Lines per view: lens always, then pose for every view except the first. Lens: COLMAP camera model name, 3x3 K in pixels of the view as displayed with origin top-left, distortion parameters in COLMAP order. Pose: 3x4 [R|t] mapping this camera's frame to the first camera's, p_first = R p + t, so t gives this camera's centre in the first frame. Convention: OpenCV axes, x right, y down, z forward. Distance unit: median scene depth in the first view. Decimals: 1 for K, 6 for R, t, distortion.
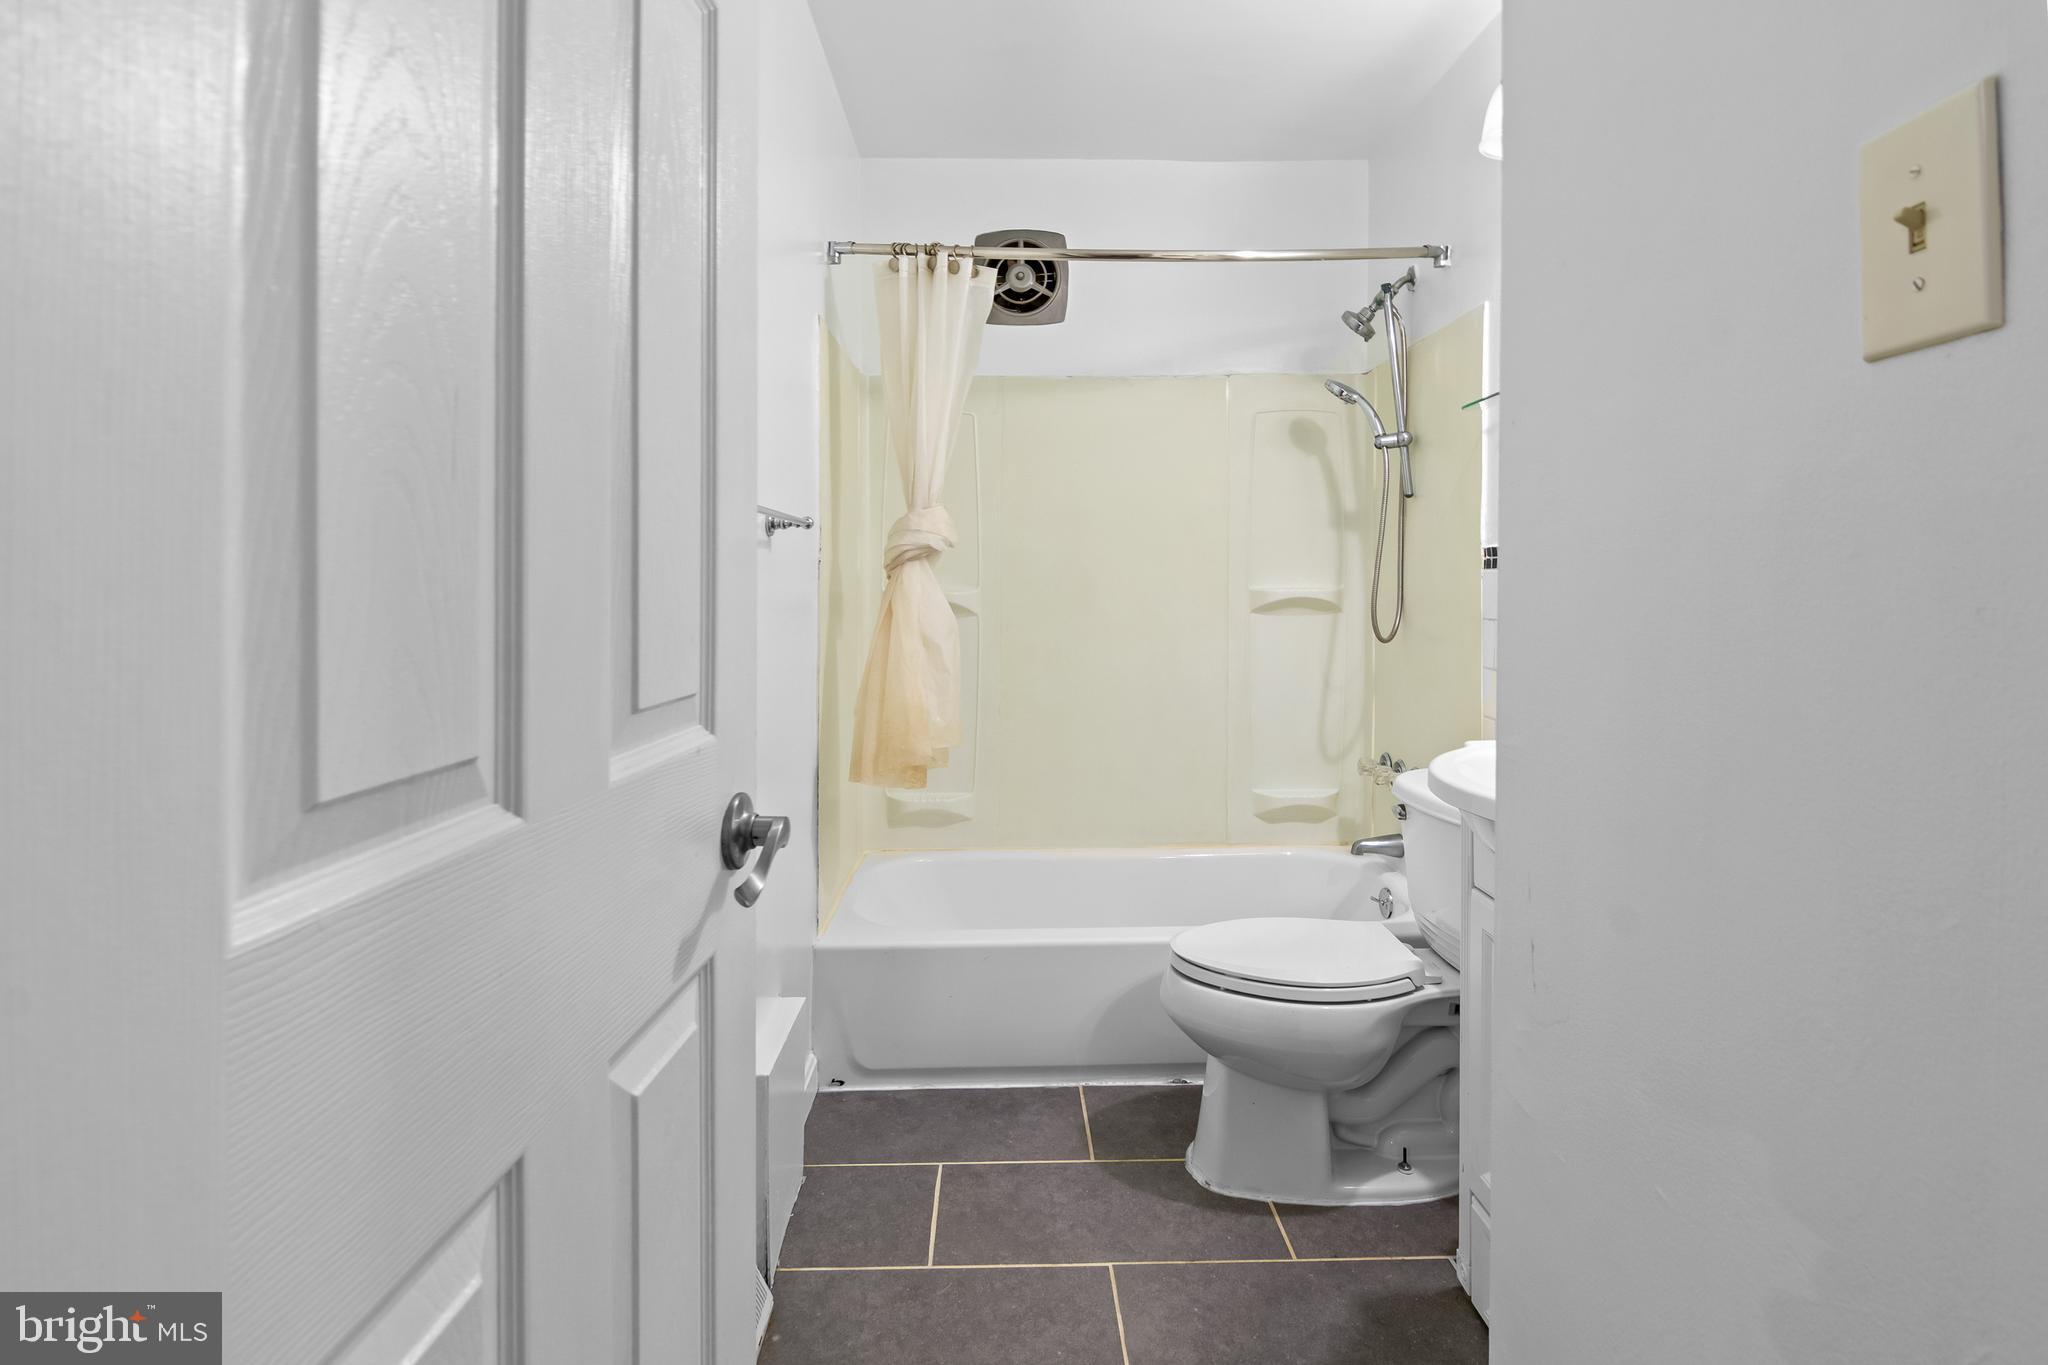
lens RADIAL K [[1044.6, 0, 1018.6], [0, 1044.6, 644.4], [0, 0, 1]] dist [-0.000154, -0.011821]
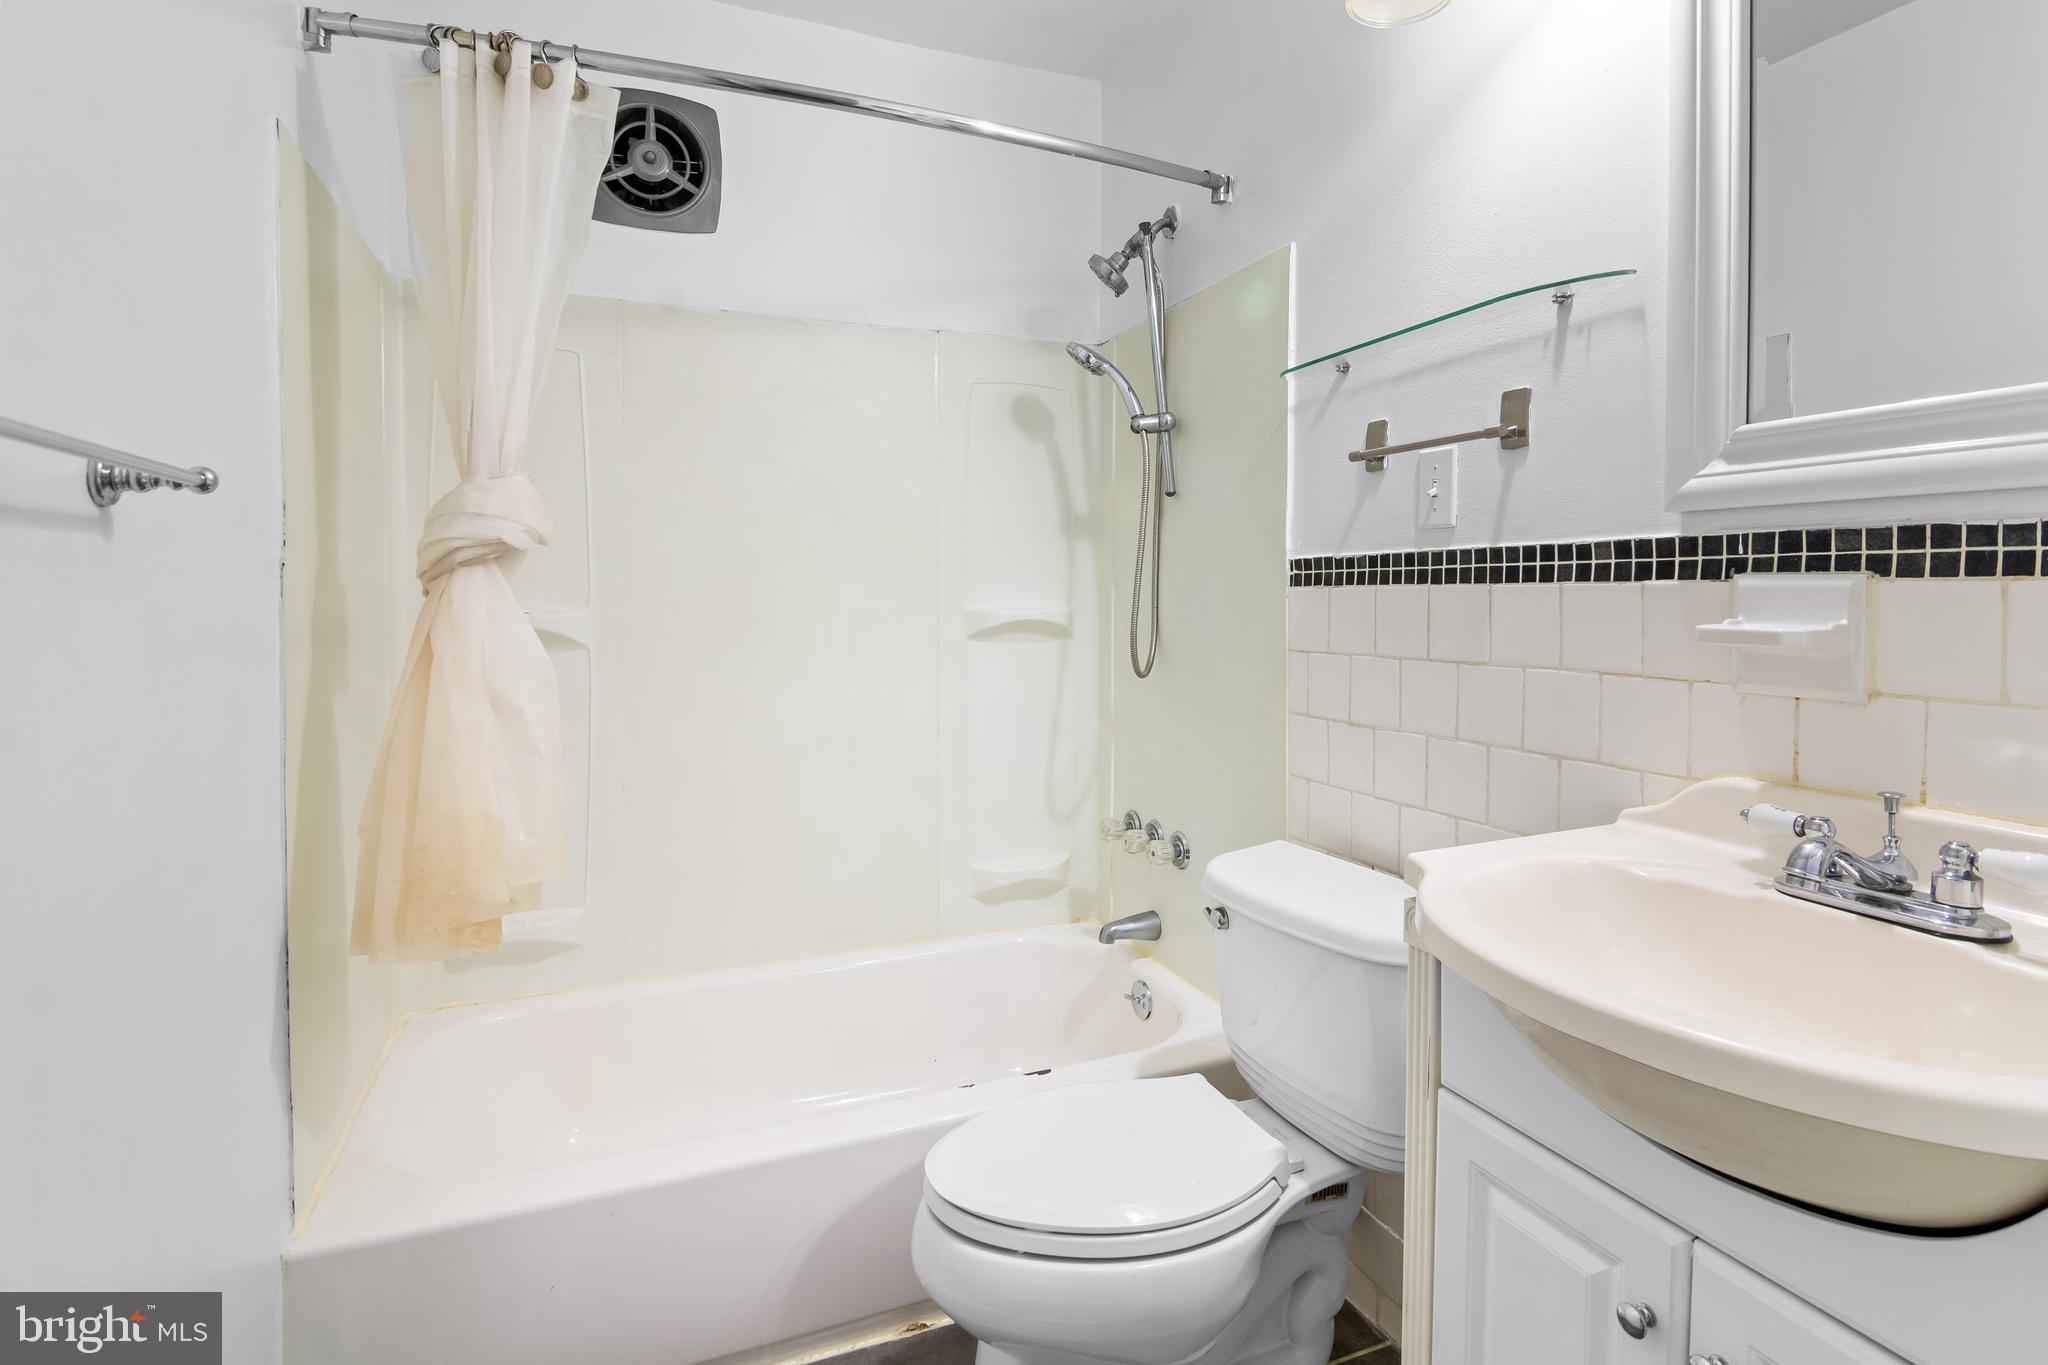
lens RADIAL K [[1044.6, 0, 1018.6], [0, 1044.6, 644.4], [0, 0, 1]] dist [-0.000154, -0.011821]
pose [[0.937531, -0.011817, 0.347702, -0.015011], [0.015846, 0.999836, -0.008747, -0.022781], [-0.347542, 0.013710, 0.937564, 0.303945]]
